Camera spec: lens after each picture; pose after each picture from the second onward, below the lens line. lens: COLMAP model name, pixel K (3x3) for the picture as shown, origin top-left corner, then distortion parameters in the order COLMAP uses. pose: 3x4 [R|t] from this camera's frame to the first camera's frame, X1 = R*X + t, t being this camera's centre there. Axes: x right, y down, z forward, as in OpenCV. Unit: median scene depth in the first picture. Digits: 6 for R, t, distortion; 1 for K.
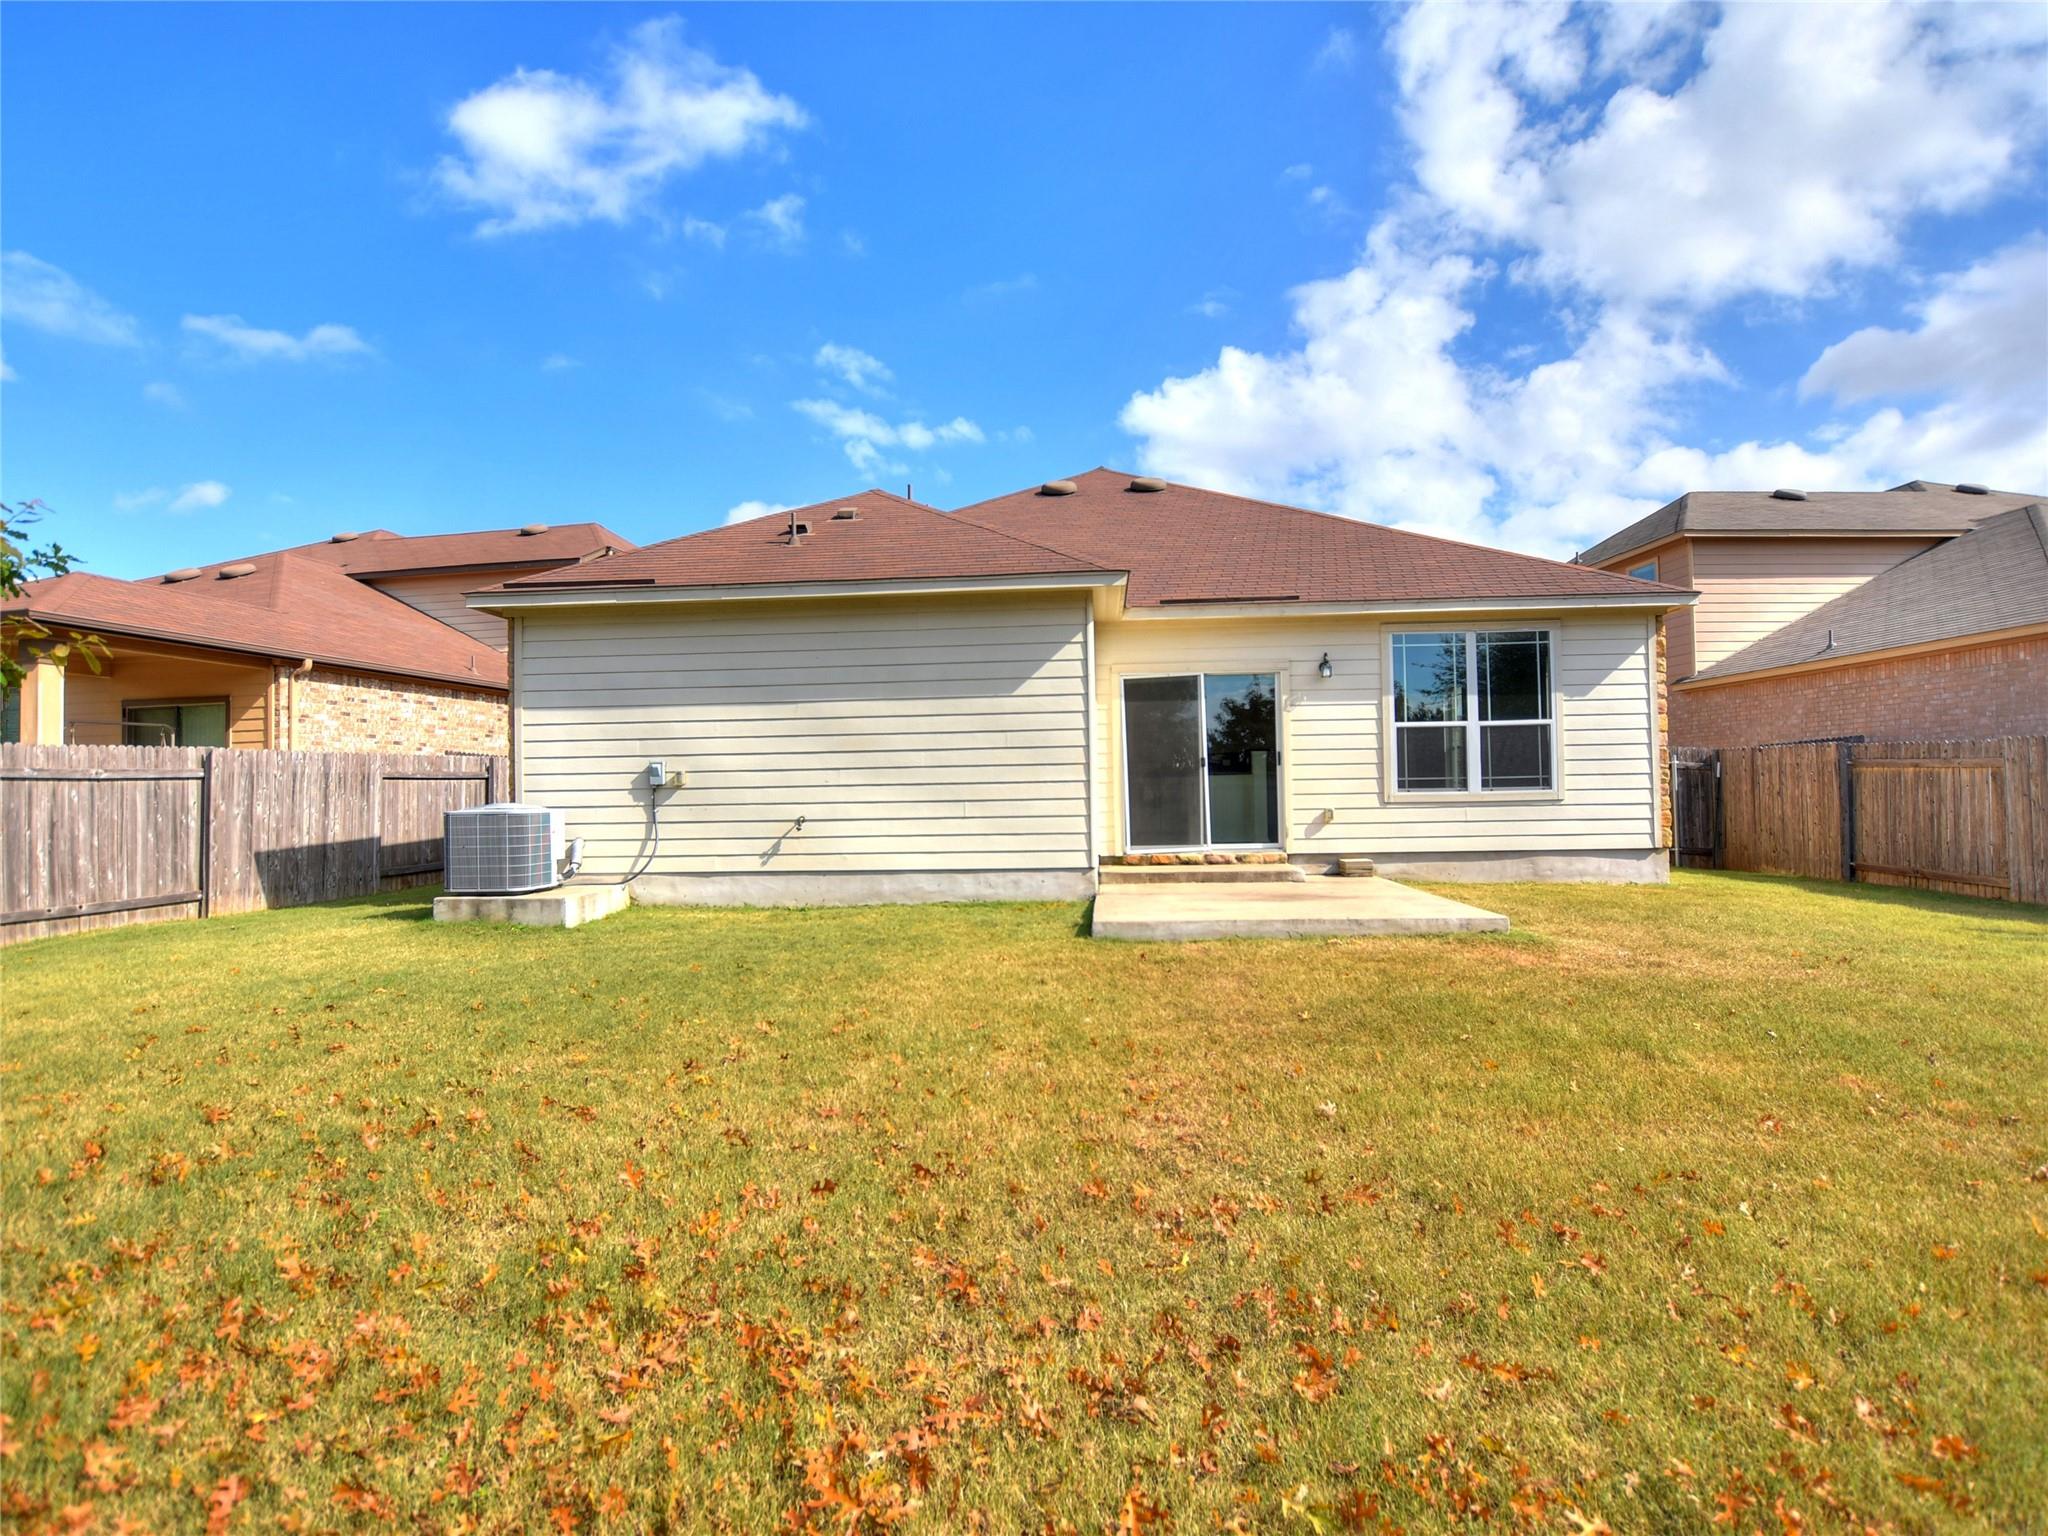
lens RADIAL K [[1039.4, 0, 1025.9], [0, 1039.4, 775.5], [0, 0, 1]] dist [-0.026860, 0.000963]
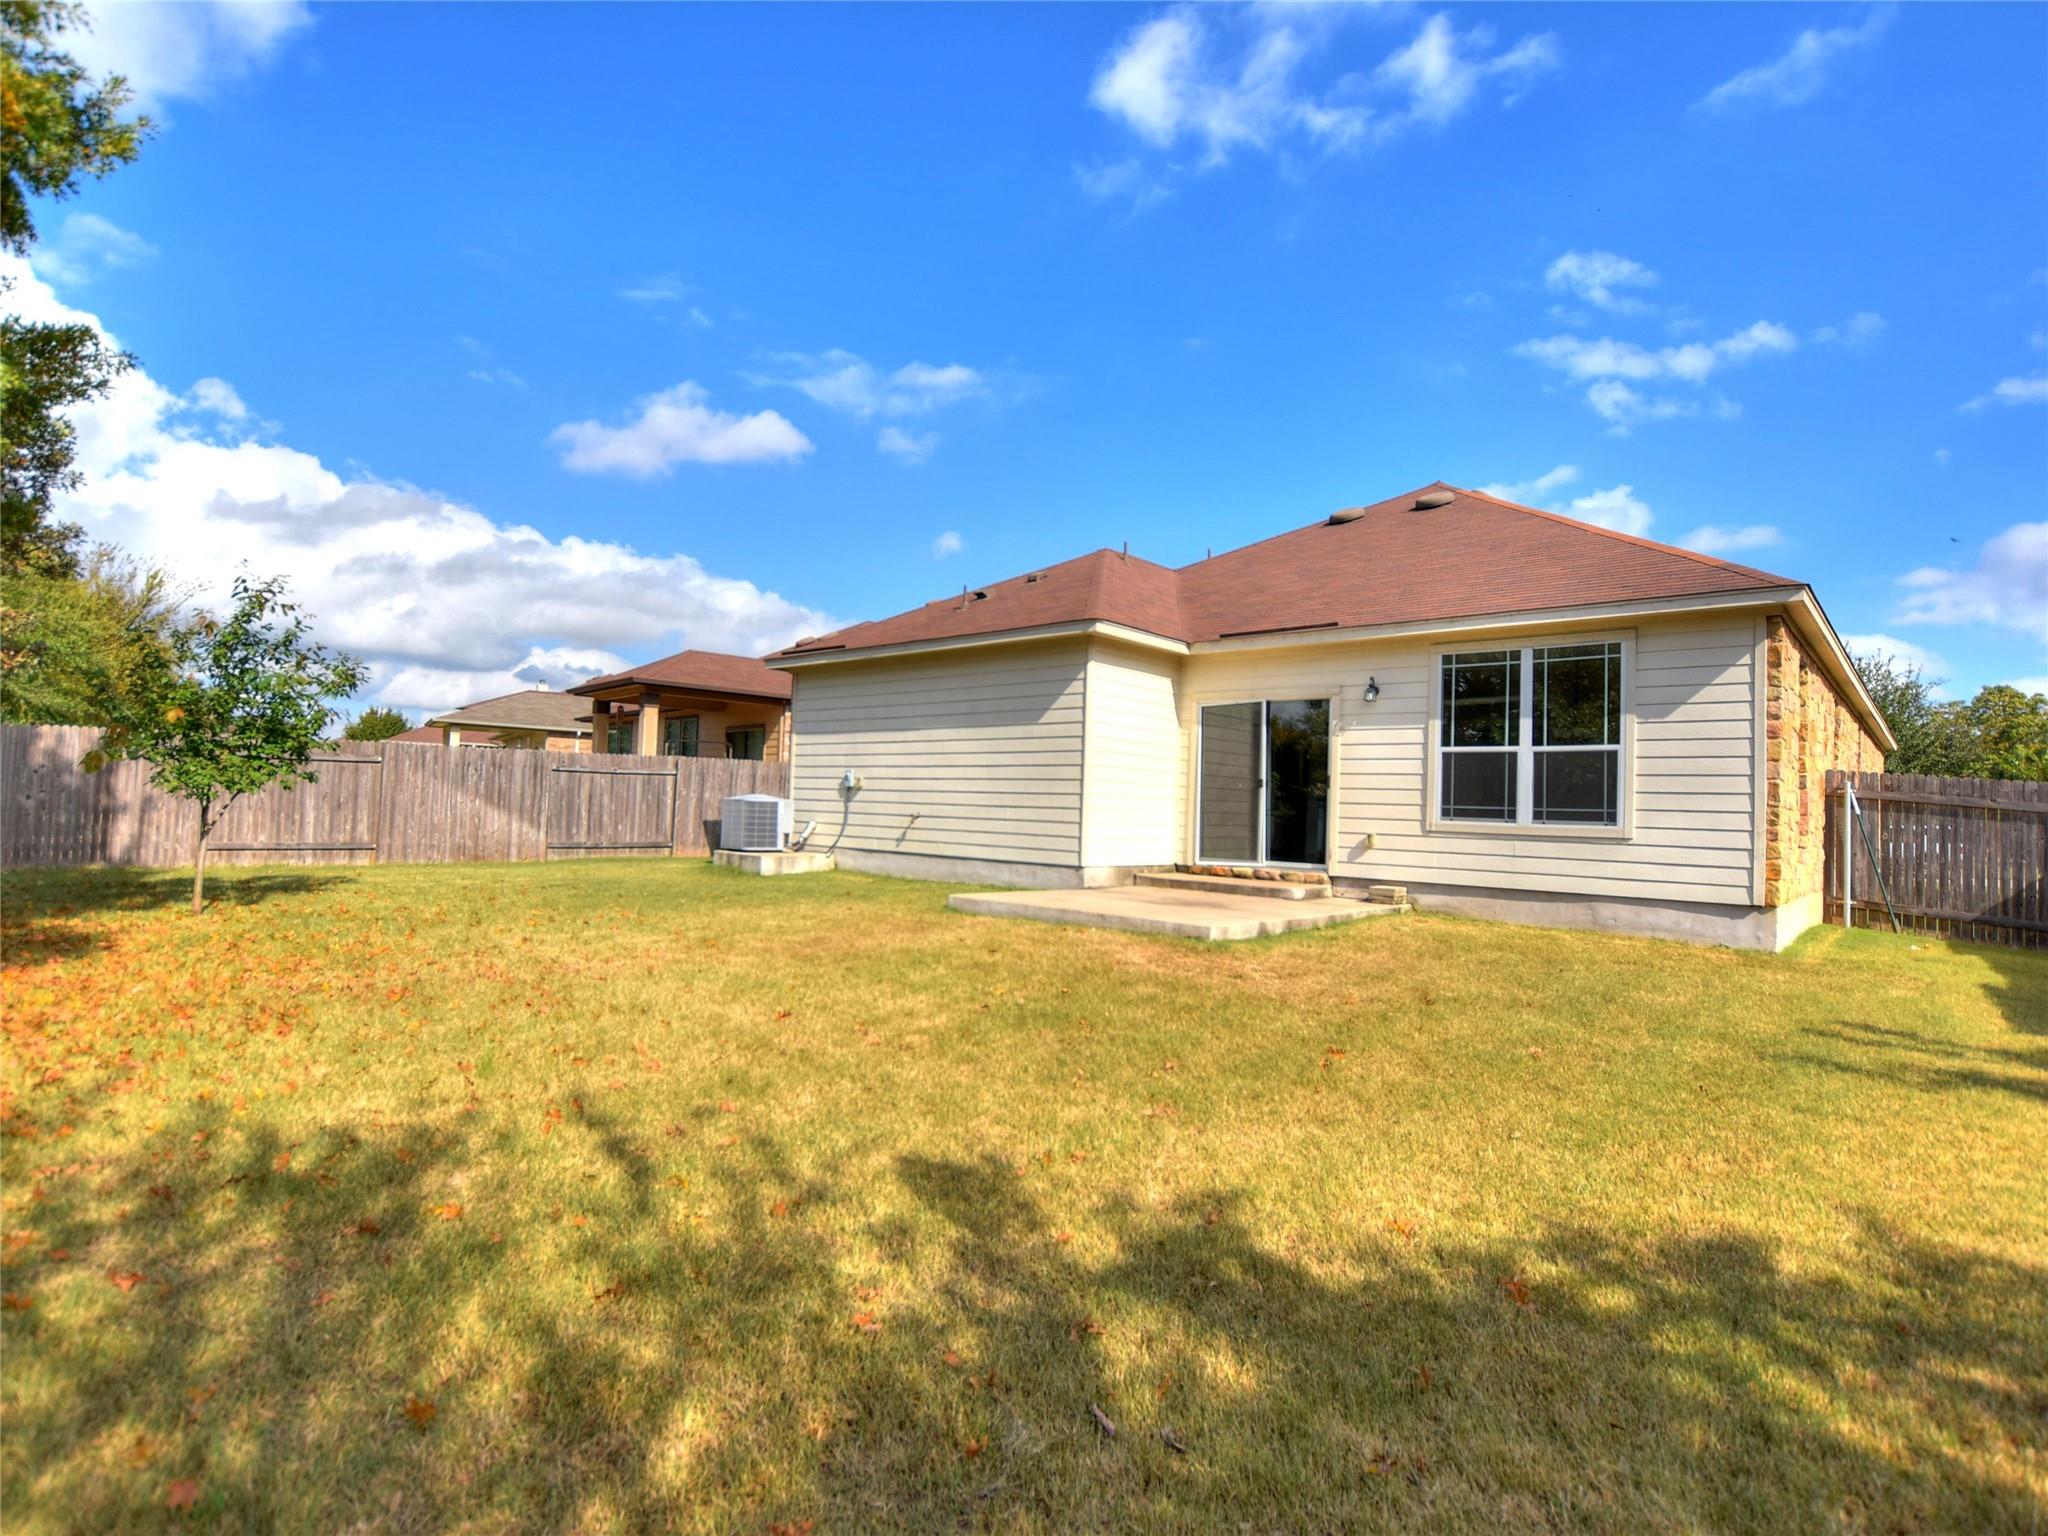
lens RADIAL K [[1039.4, 0, 1025.9], [0, 1039.4, 775.5], [0, 0, 1]] dist [-0.026860, 0.000963]
pose [[0.781359, 0.023992, -0.623620, 0.658230], [-0.036285, 0.999317, -0.007018, -0.004737], [0.623026, 0.028111, 0.781696, 0.018094]]
